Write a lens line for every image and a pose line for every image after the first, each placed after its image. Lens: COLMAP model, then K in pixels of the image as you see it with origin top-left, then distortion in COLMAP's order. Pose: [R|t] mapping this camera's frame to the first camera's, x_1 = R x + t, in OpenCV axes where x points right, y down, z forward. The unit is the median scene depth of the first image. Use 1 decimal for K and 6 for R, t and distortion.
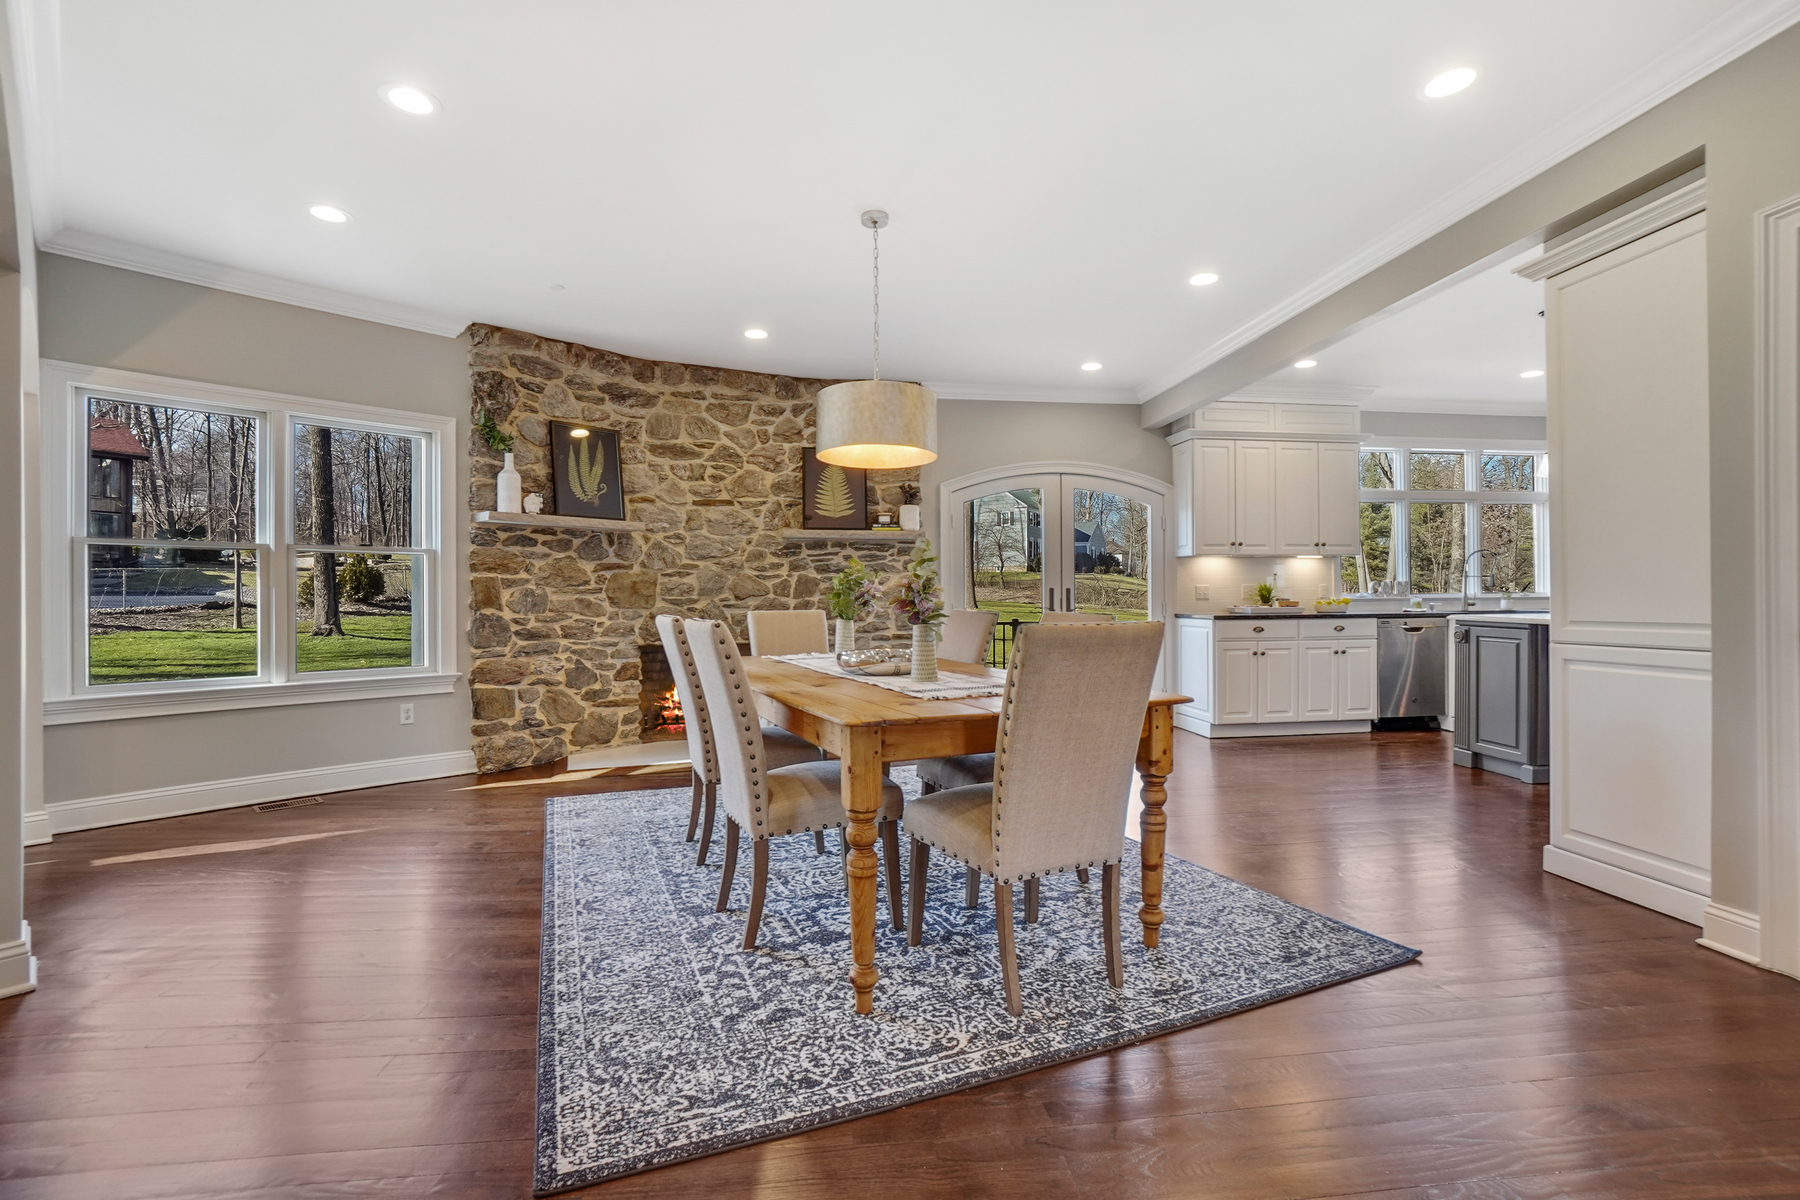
lens RADIAL K [[802.7, 0, 882.0], [0, 802.7, 600.4], [0, 0, 1]] dist [-0.031904, 0.002977]
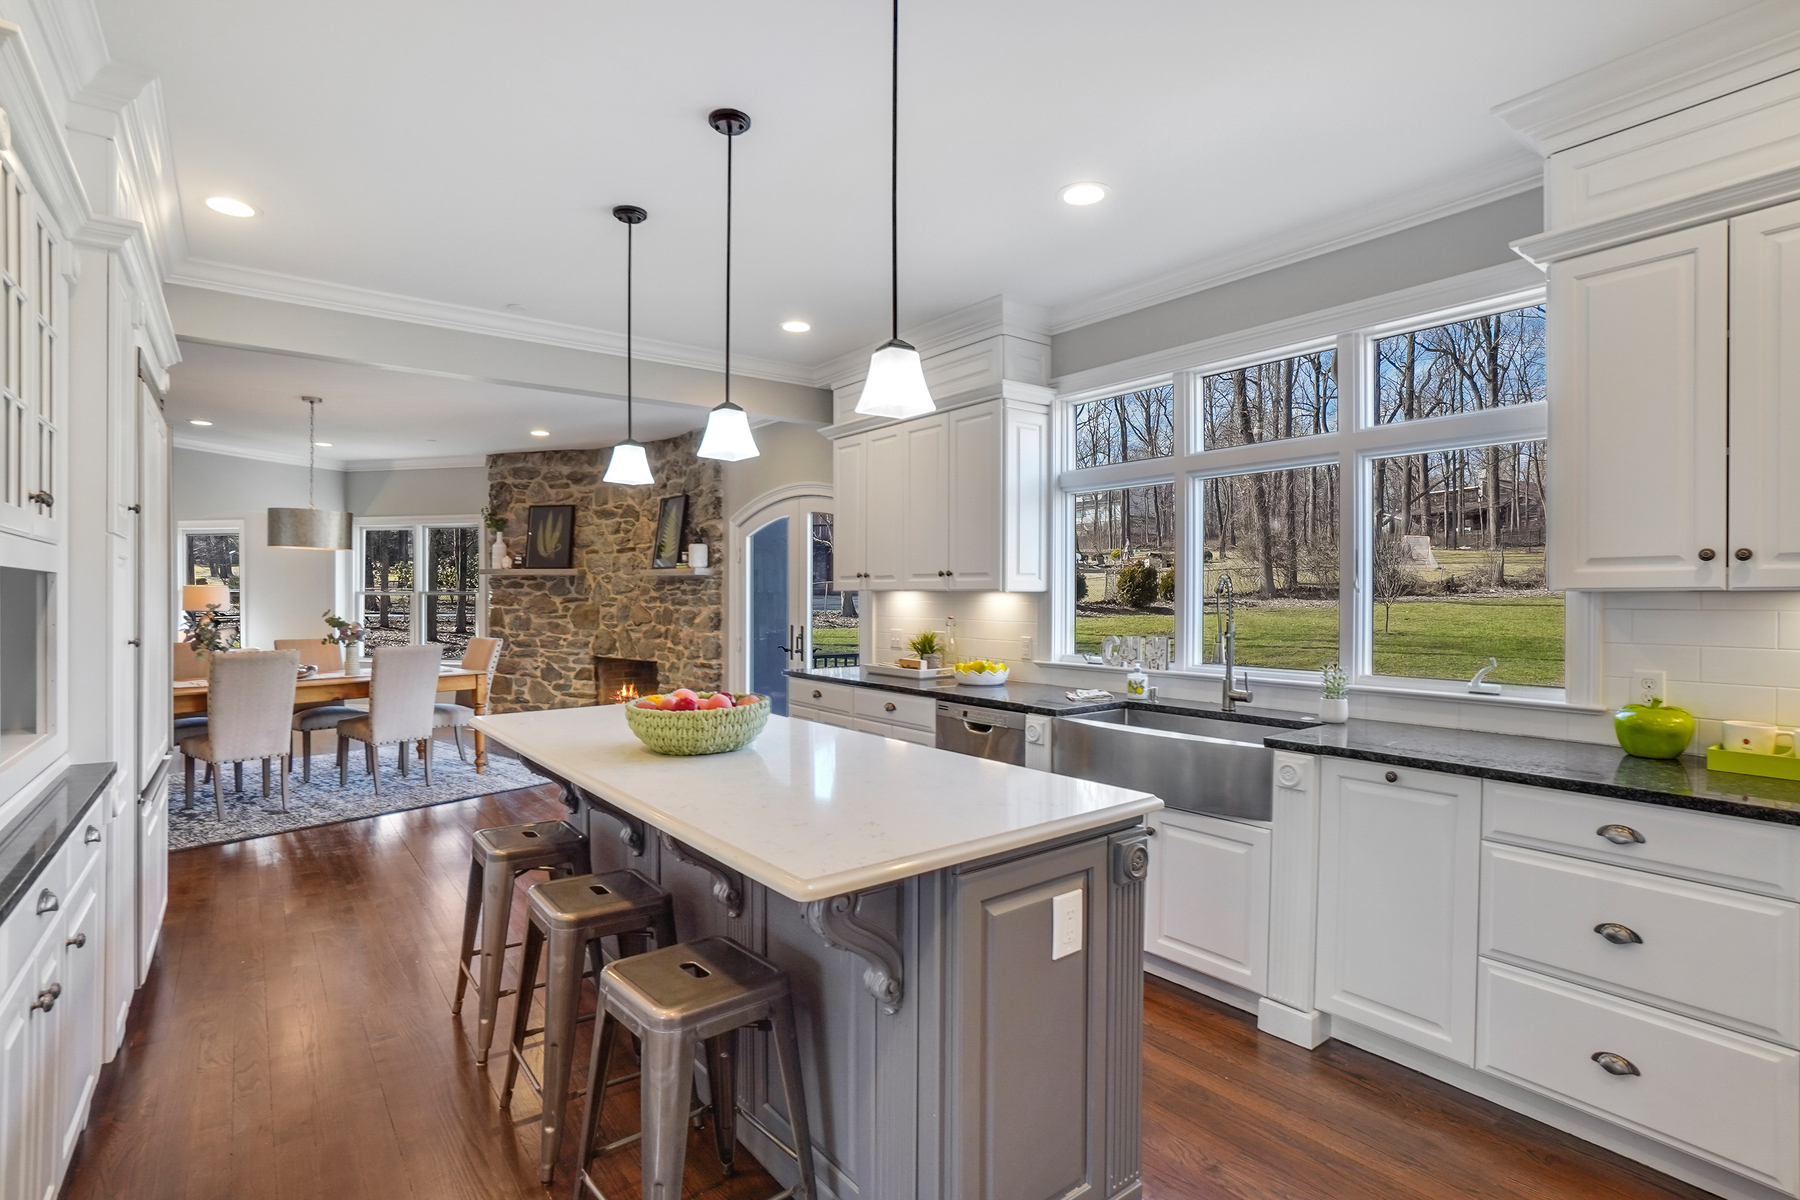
lens RADIAL K [[857.2, 0, 925.1], [0, 857.2, 599.3], [0, 0, 1]] dist [-0.051673, -0.000690]
pose [[0.533991, 0.016964, -0.845320, 1.238002], [-0.007434, 0.999854, 0.015369, -0.068289], [0.845457, -0.001922, 0.534039, 0.691269]]
